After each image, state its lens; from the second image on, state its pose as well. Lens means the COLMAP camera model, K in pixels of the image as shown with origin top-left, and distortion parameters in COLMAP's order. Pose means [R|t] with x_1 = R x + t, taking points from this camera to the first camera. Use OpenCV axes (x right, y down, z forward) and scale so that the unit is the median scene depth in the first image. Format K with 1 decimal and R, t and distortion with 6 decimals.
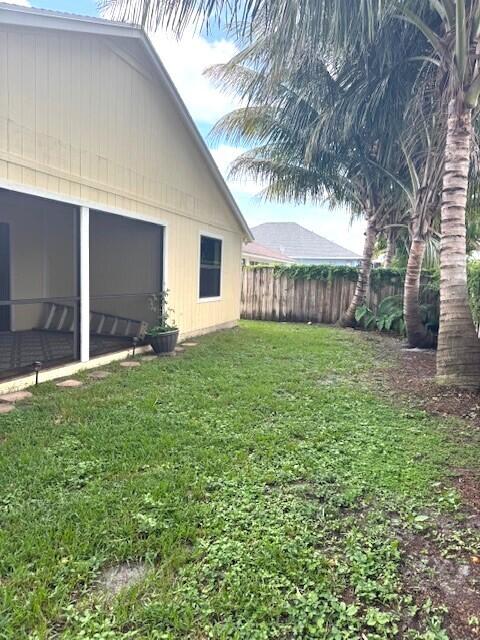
lens RADIAL K [[433.4, 0, 240.9], [0, 433.4, 320.9], [0, 0, 1]] dist [0.001590, -0.006511]
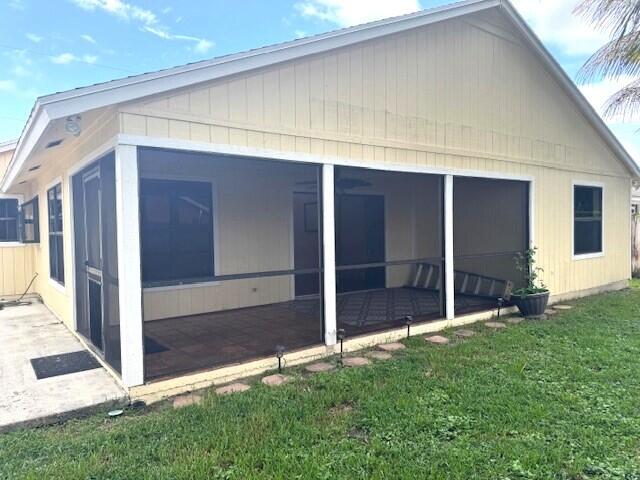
lens RADIAL K [[454.2, 0, 321.7], [0, 454.2, 240.1], [0, 0, 1]] dist [0.013389, -0.004552]
pose [[0.819754, -0.031790, -0.571832, 0.024453], [-0.009477, 0.997569, -0.069045, -0.022214], [0.572637, 0.062019, 0.817460, -0.106721]]
